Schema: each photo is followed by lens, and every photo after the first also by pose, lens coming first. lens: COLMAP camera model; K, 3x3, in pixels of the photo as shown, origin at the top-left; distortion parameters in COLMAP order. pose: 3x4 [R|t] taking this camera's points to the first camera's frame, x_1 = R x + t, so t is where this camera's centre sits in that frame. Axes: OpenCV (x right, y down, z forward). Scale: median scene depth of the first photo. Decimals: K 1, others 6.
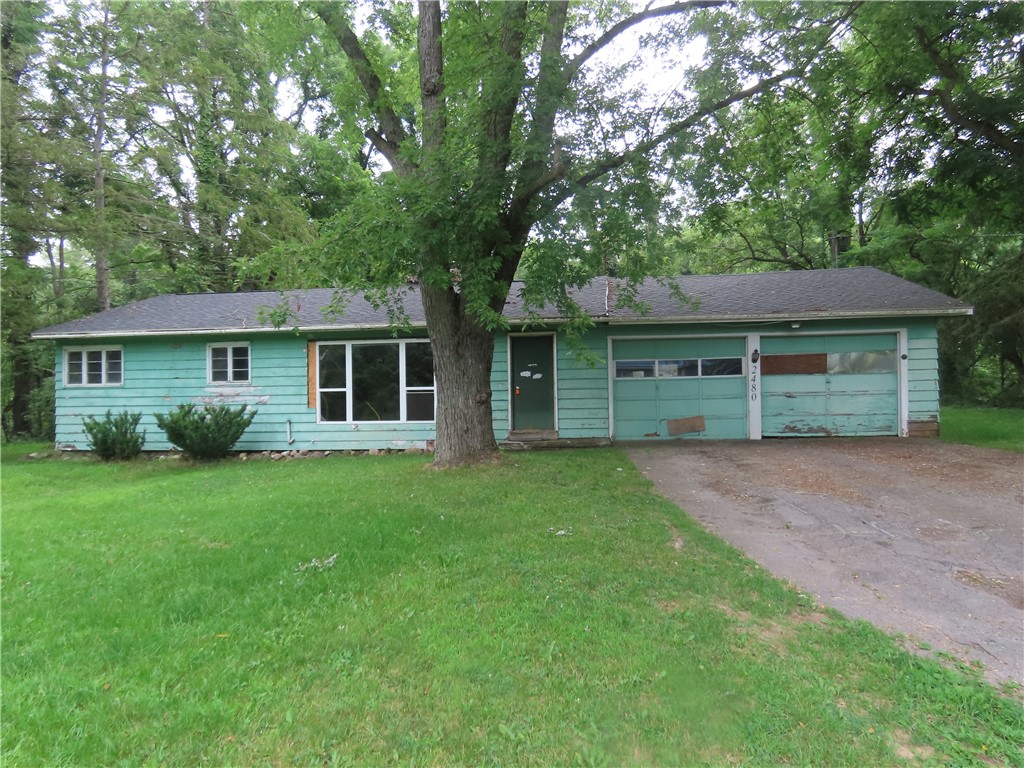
lens RADIAL K [[637.6, 0, 527.9], [0, 637.6, 352.0], [0, 0, 1]] dist [-0.051429, -0.001187]
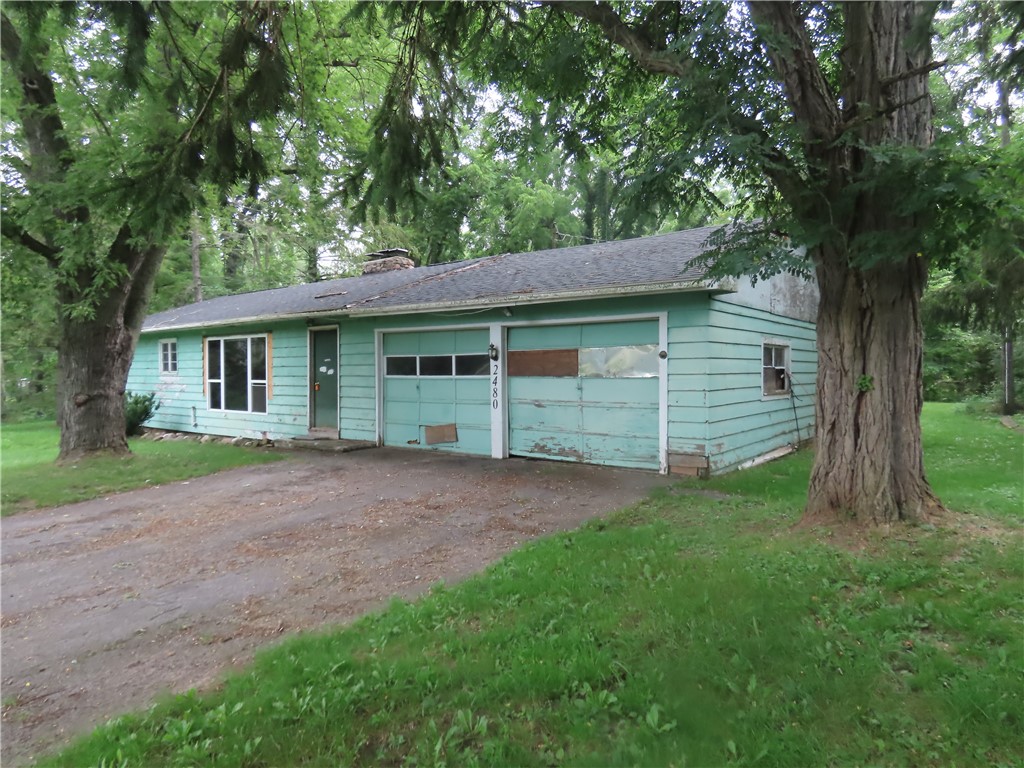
lens RADIAL K [[637.6, 0, 512.4], [0, 637.6, 383.2], [0, 0, 1]] dist [-0.051429, -0.001187]
pose [[0.875876, 0.027842, -0.481733, 0.748682], [0.001875, 0.998130, 0.061095, -0.003316], [0.482533, -0.054415, 0.874186, 0.314830]]
